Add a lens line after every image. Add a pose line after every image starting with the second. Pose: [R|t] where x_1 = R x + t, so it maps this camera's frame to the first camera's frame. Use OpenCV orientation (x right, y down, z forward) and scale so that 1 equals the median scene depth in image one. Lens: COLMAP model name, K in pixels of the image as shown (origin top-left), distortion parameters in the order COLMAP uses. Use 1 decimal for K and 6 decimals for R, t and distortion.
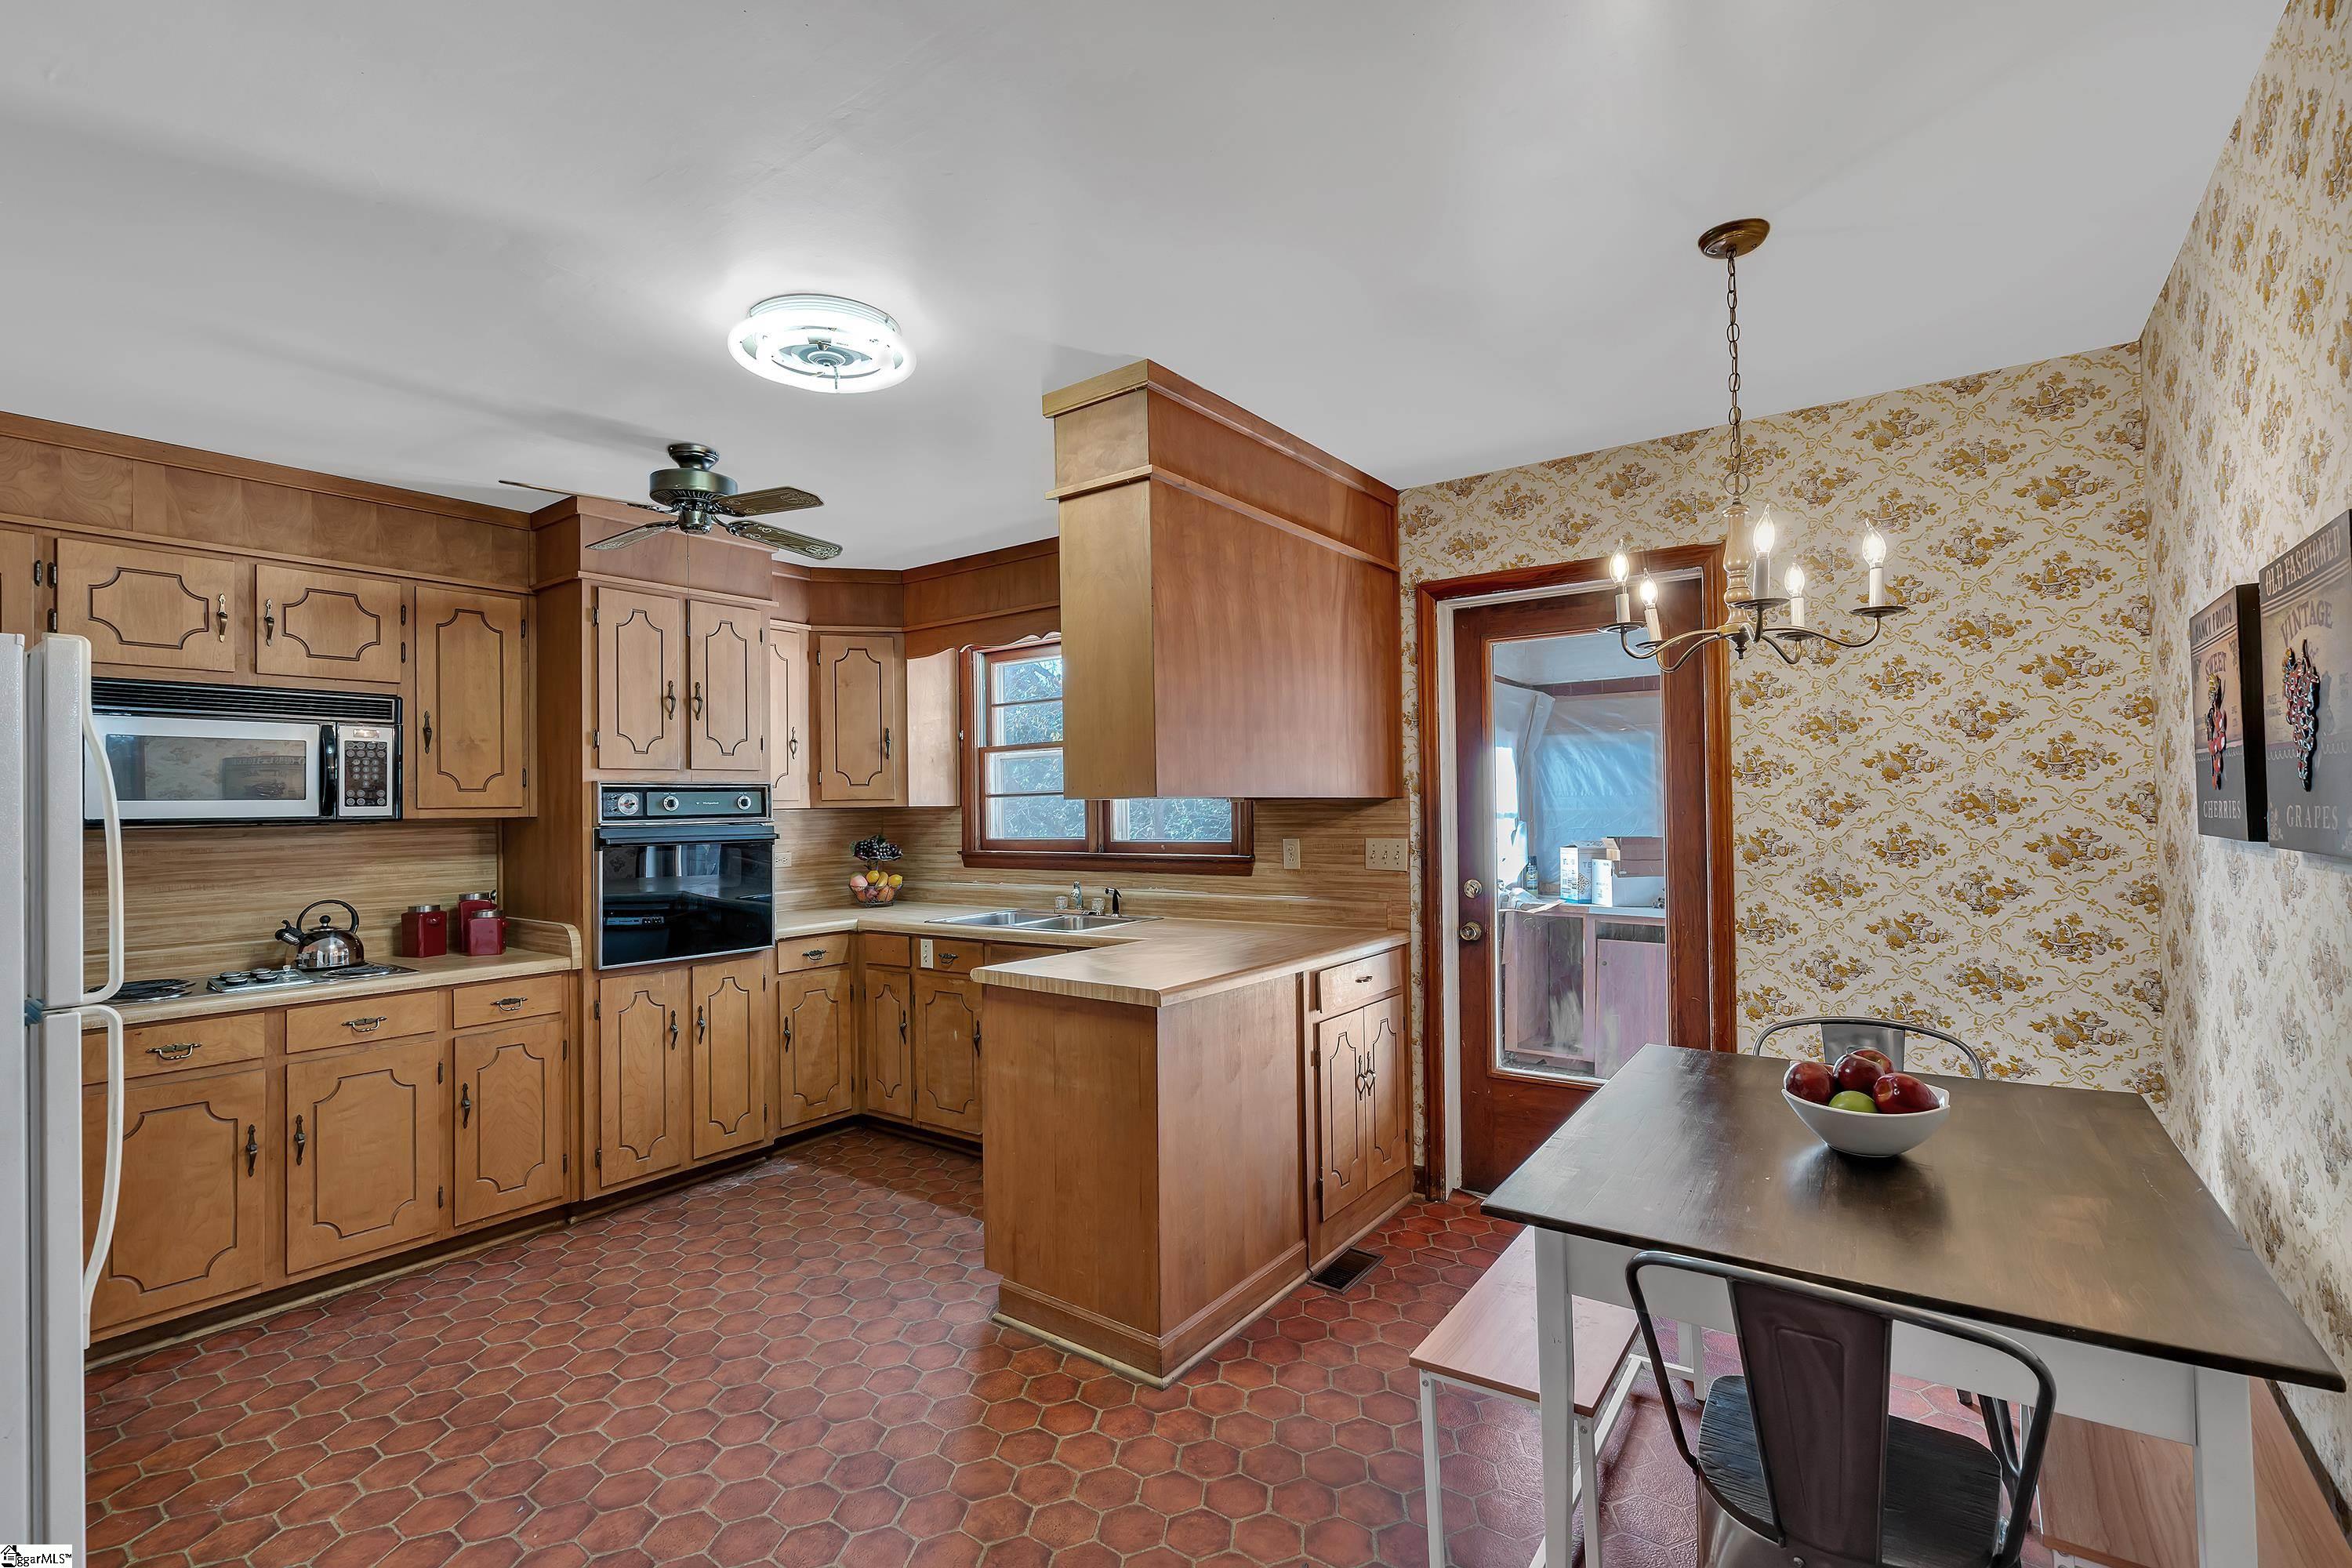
lens RADIAL K [[1058.6, 0, 1178.3], [0, 1058.6, 787.4], [0, 0, 1]] dist [-0.006055, 0.002830]
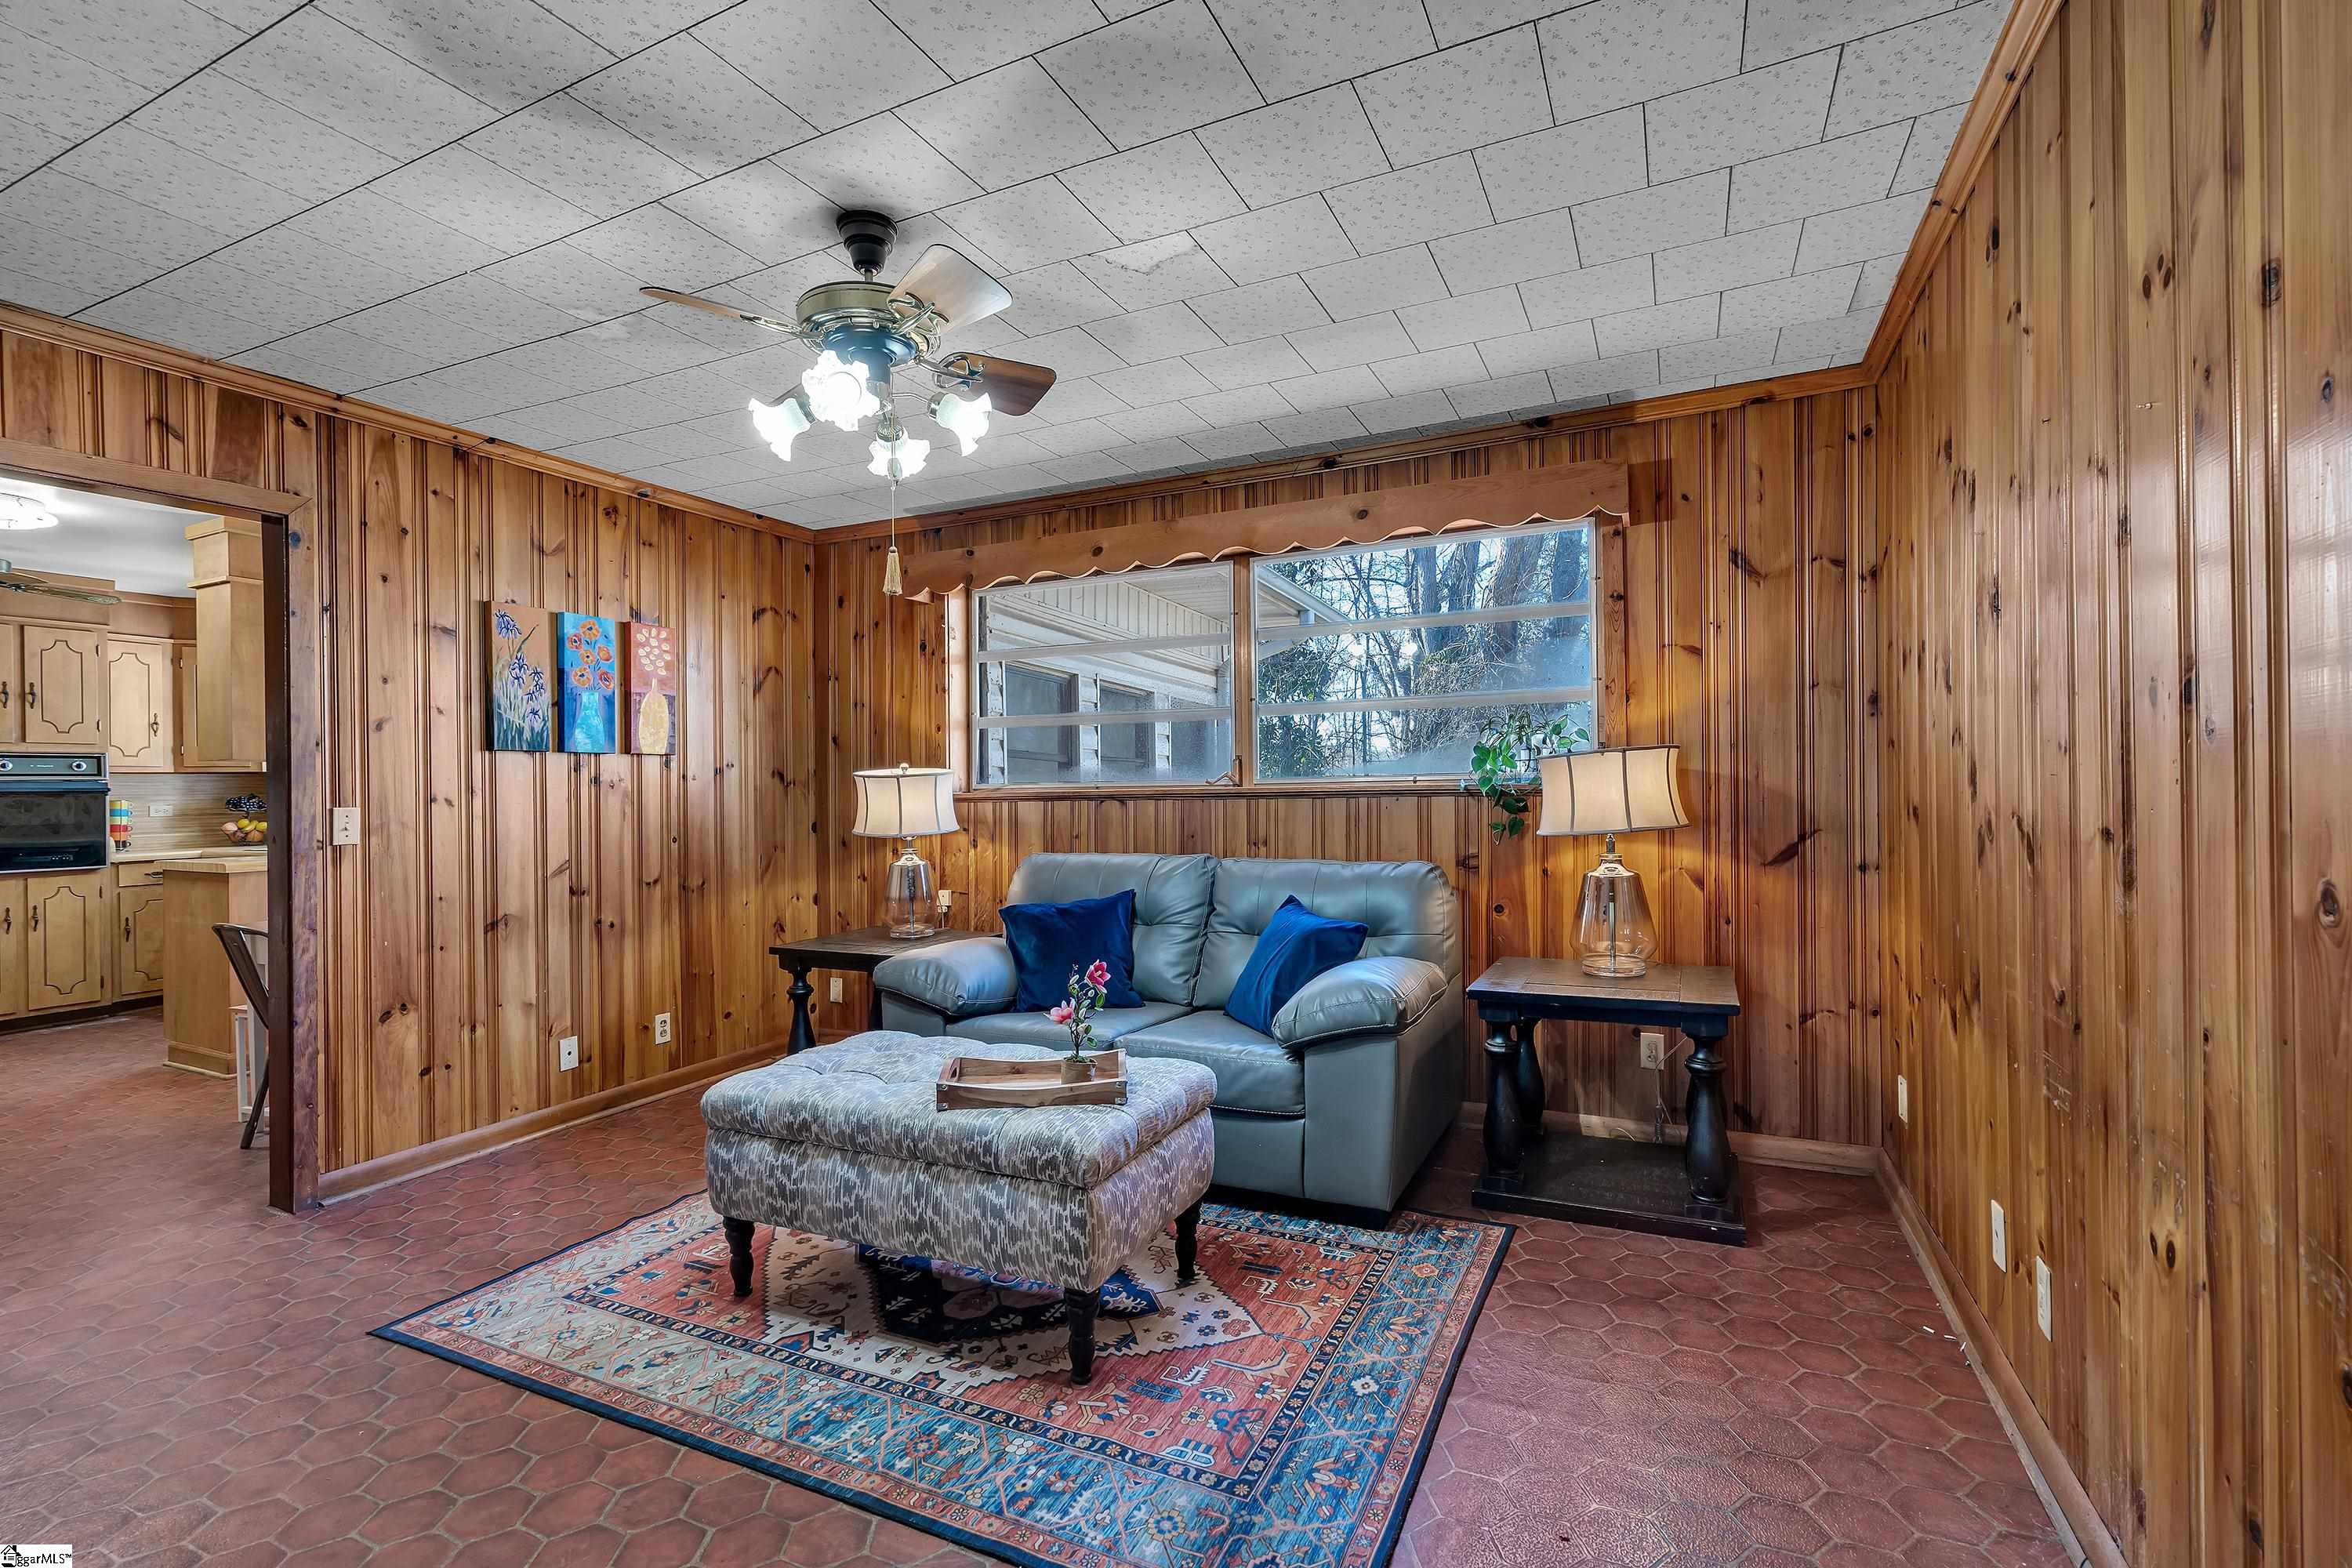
lens RADIAL K [[1058.6, 0, 1173.4], [0, 1058.6, 784.5], [0, 0, 1]] dist [-0.006055, 0.002830]
pose [[0.982328, 0.002436, 0.187152, 0.891462], [-0.004491, 0.999934, 0.010556, 0.020041], [-0.187113, -0.011210, 0.982274, -0.785441]]
